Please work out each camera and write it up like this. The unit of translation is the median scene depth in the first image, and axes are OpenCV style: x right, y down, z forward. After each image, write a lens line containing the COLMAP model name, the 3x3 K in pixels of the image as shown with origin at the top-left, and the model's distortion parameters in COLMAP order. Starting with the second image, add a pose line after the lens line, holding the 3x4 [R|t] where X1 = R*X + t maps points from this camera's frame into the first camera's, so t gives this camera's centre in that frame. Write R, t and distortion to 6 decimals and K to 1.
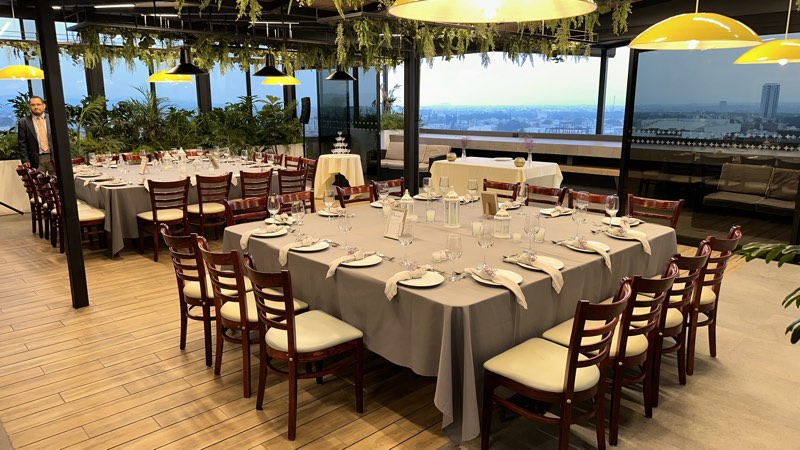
lens RADIAL K [[571.1, 0, 399.7], [0, 571.1, 223.8], [0, 0, 1]] dist [0.027259, -0.015611]
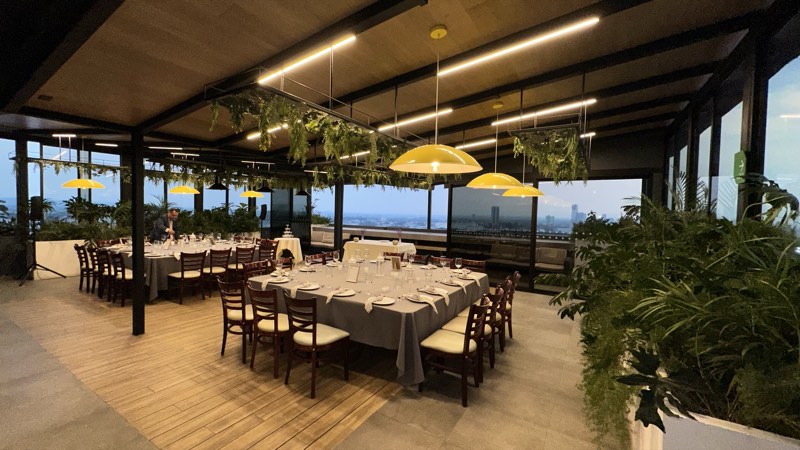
lens RADIAL K [[326.5, 0, 398.9], [0, 326.5, 224.4], [0, 0, 1]] dist [0.000667, 0.000325]
pose [[0.969477, 0.016295, 0.244642, -0.104374], [0.024413, 0.986415, -0.162446, 0.014303], [-0.243966, 0.163460, 0.955909, -0.050532]]
